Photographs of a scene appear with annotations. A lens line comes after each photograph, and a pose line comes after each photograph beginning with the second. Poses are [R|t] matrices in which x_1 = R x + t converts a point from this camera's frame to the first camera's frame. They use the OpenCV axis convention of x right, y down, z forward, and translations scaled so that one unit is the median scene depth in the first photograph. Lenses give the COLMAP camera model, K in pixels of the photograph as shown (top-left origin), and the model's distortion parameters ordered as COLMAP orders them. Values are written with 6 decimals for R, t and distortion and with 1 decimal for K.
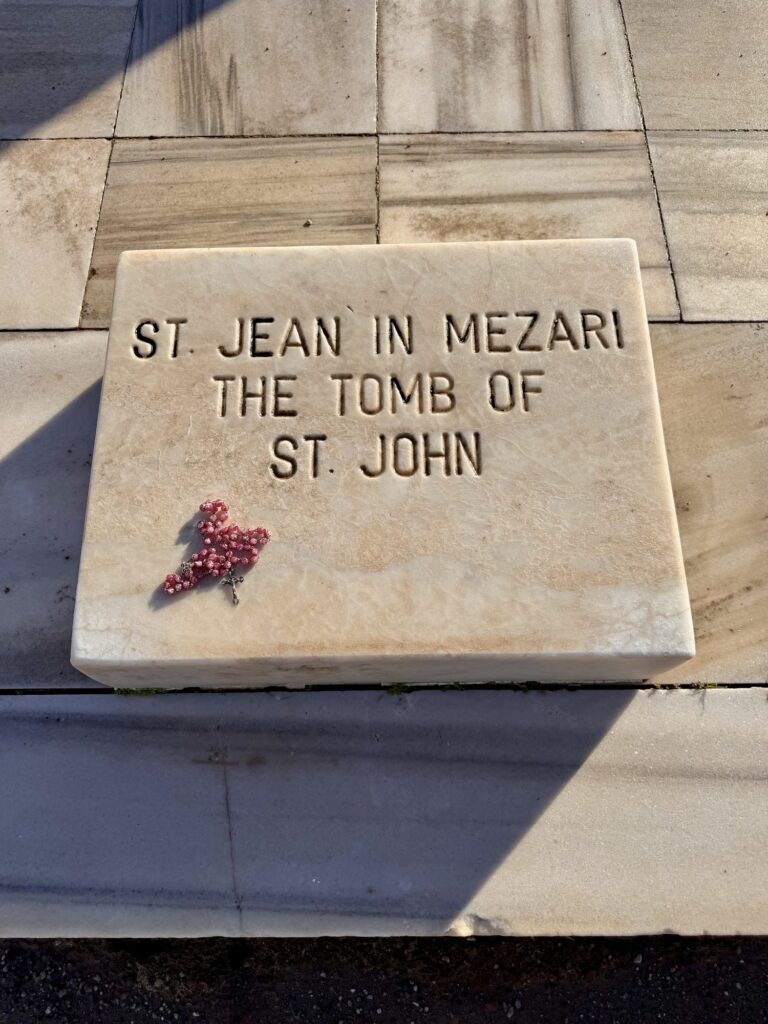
lens RADIAL K [[709.9, 0, 379.1], [0, 709.9, 513.4], [0, 0, 1]] dist [0.013948, -0.021823]
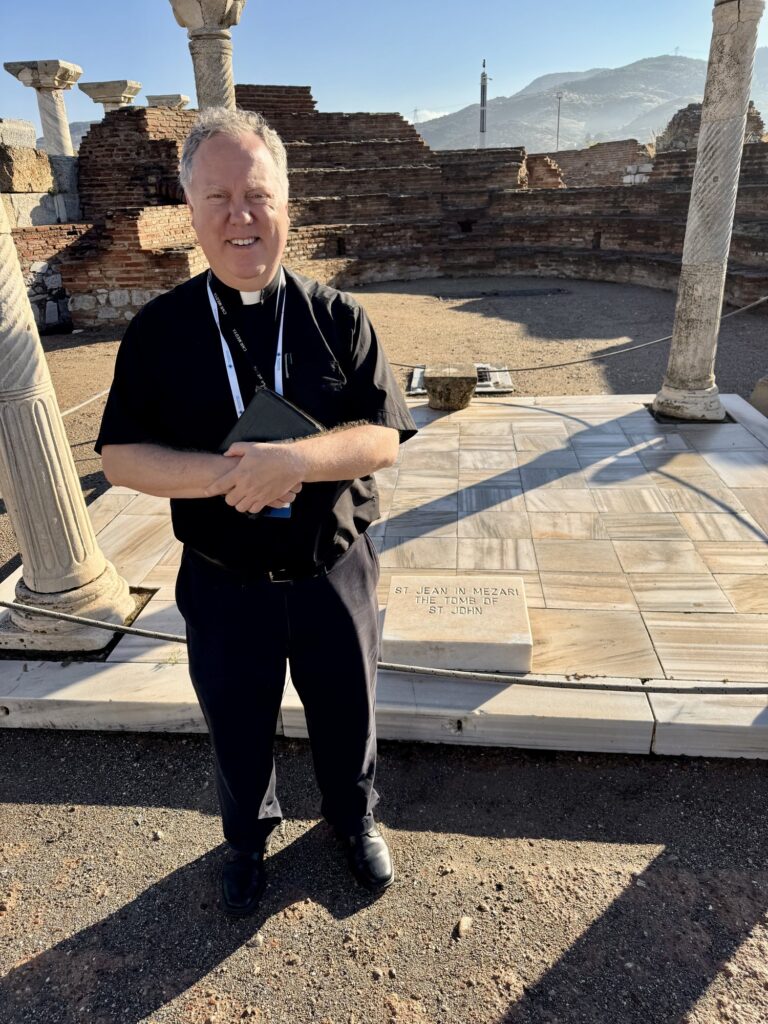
lens RADIAL K [[709.9, 0, 379.1], [0, 709.9, 513.4], [0, 0, 1]] dist [0.013948, -0.021823]
pose [[0.993834, 0.022064, -0.108661, -0.006175], [-0.091487, 0.716852, -0.691197, 1.588951], [0.062643, 0.696876, 0.714450, -1.554462]]
